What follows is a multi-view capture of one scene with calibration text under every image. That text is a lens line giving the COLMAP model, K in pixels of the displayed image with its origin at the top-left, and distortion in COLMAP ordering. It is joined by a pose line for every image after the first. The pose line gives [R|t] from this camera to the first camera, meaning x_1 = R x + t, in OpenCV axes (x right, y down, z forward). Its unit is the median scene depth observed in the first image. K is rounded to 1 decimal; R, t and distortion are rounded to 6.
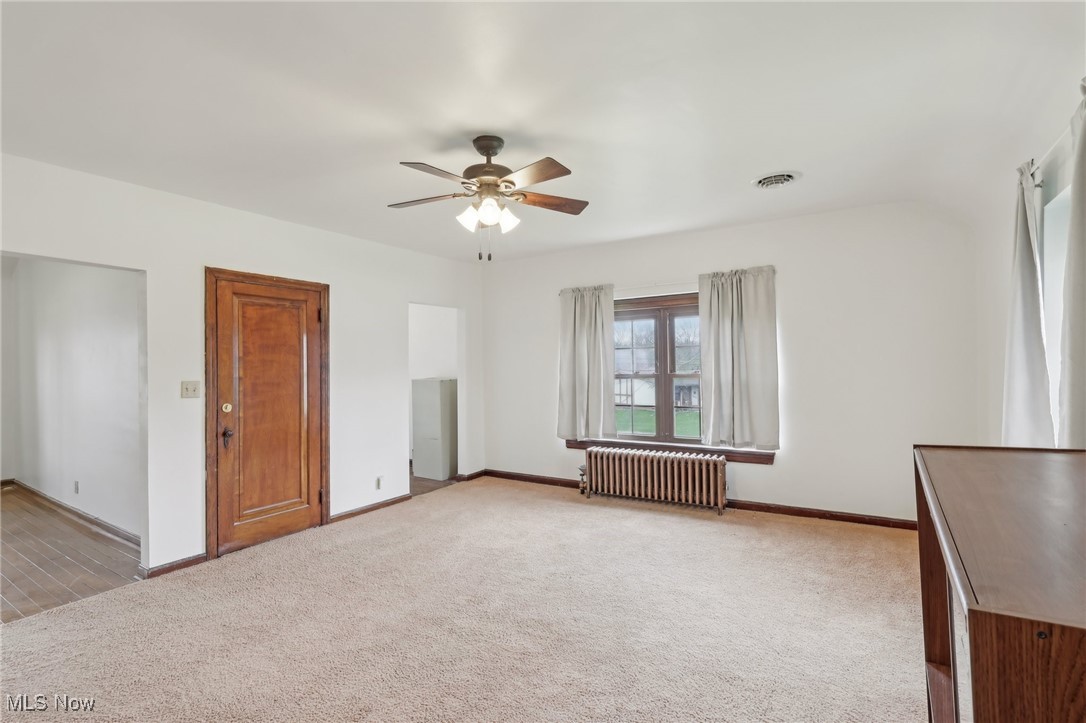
lens RADIAL K [[511.6, 0, 542.0], [0, 511.6, 359.6], [0, 0, 1]] dist [0.001862, 0.001350]
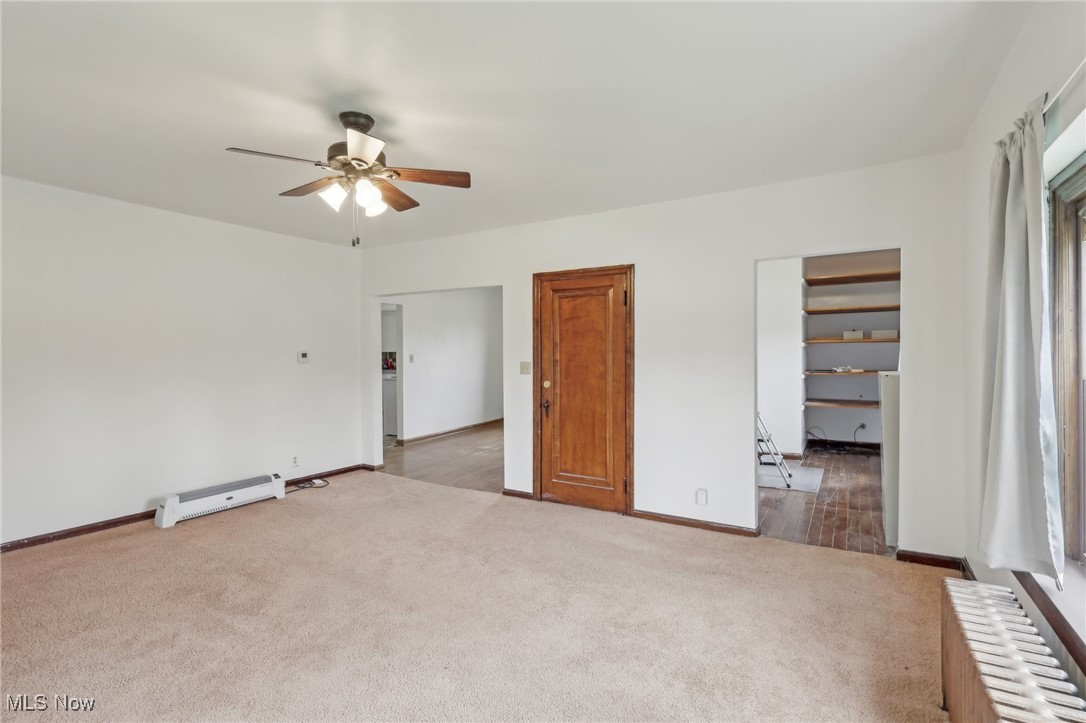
lens RADIAL K [[511.6, 0, 540.3], [0, 511.6, 348.8], [0, 0, 1]] dist [0.001862, 0.001350]
pose [[0.033061, 0.011599, -0.999386, 0.570429], [0.018828, 0.999748, 0.012226, -0.006445], [0.999276, -0.019221, 0.032834, 0.872411]]
